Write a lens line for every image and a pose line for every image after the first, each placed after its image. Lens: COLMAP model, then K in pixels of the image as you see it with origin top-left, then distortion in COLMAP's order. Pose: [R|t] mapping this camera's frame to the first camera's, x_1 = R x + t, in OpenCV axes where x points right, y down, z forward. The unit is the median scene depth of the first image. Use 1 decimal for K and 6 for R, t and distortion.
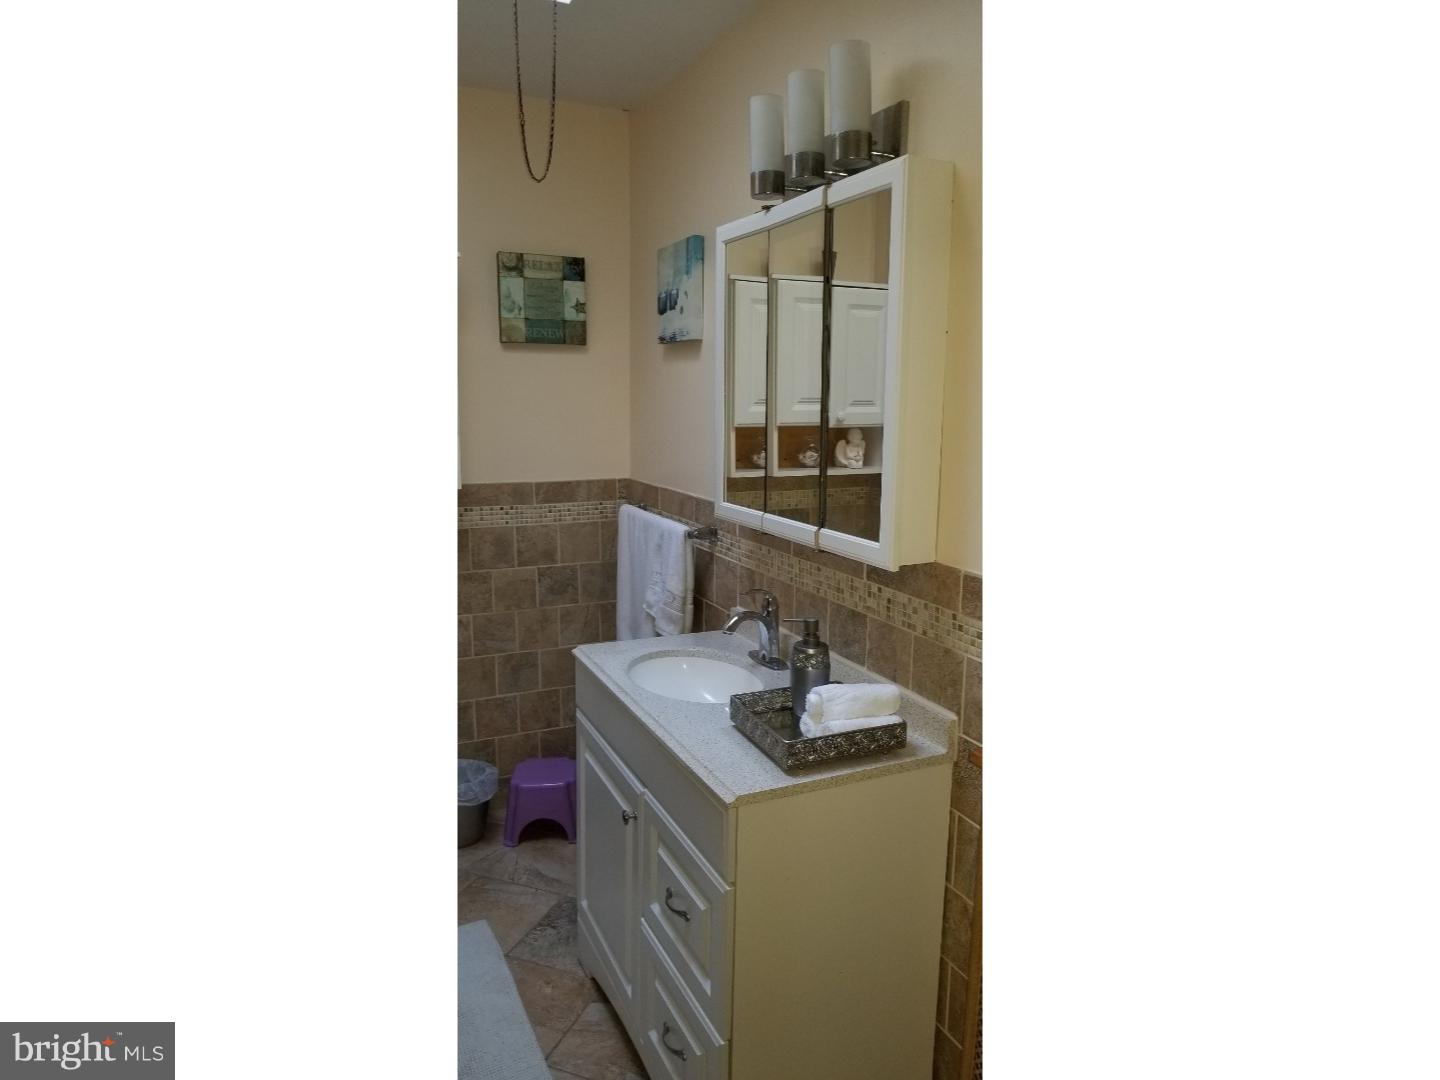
lens RADIAL K [[894.8, 0, 723.0], [0, 894.8, 517.8], [0, 0, 1]] dist [-0.003839, -0.001130]
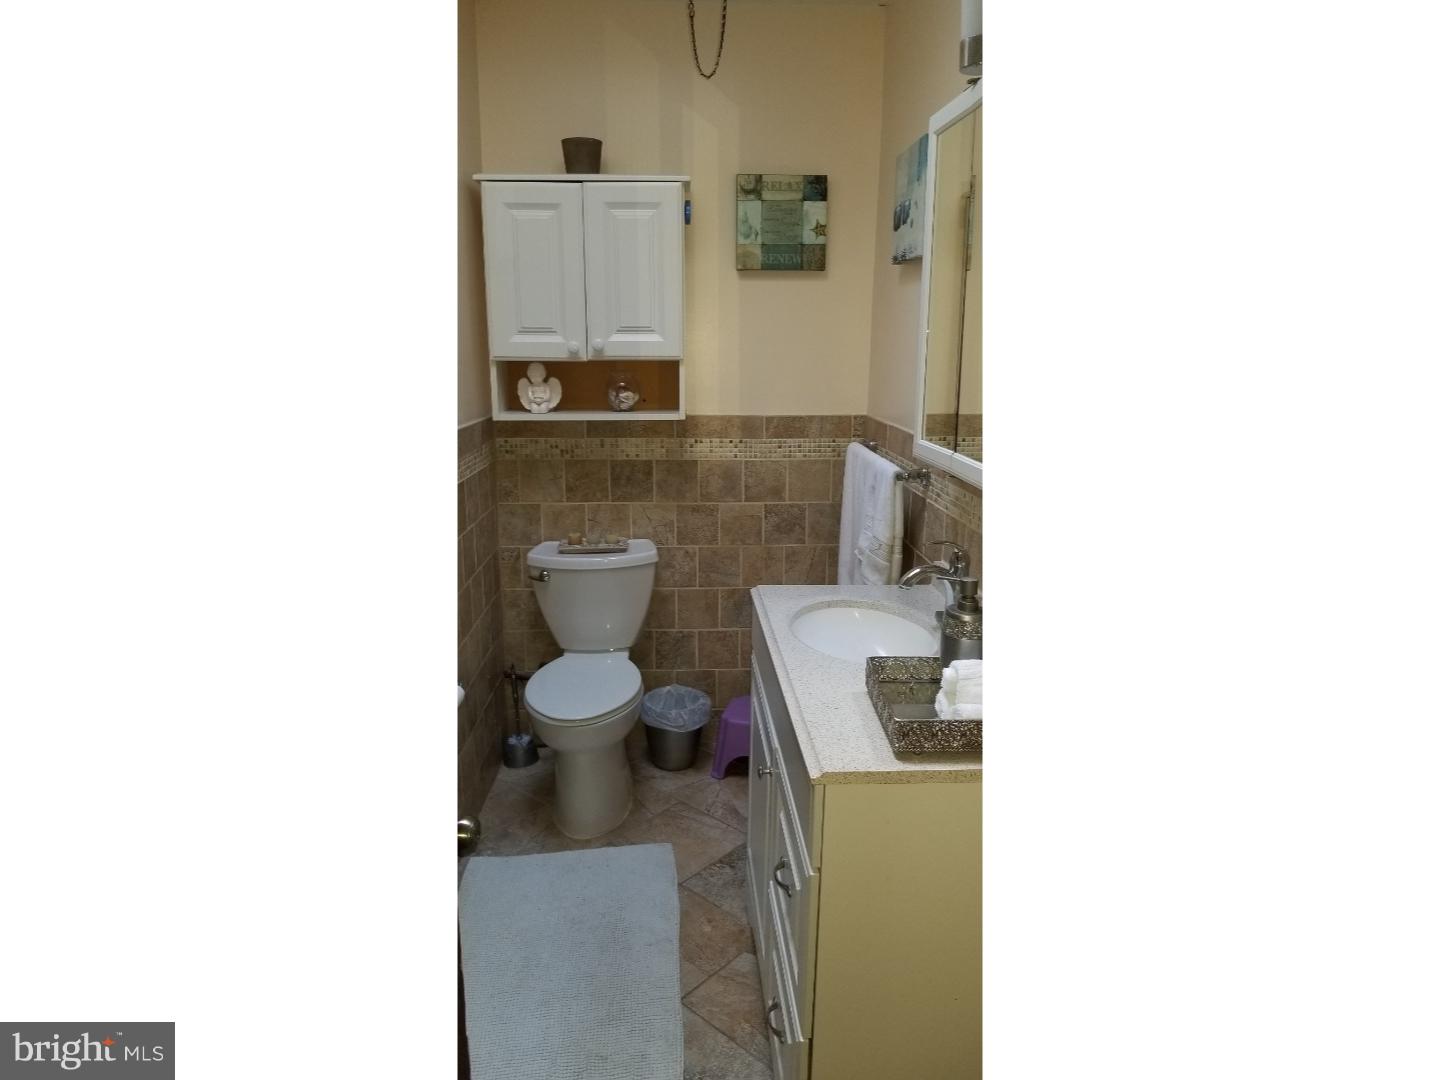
lens RADIAL K [[881.7, 0, 715.6], [0, 881.7, 516.2], [0, 0, 1]] dist [-0.000185, -0.000879]
pose [[0.922077, 0.070875, -0.380461, 0.114434], [-0.048579, 0.996509, 0.067903, 0.006438], [0.383945, -0.044129, 0.922301, 0.095680]]
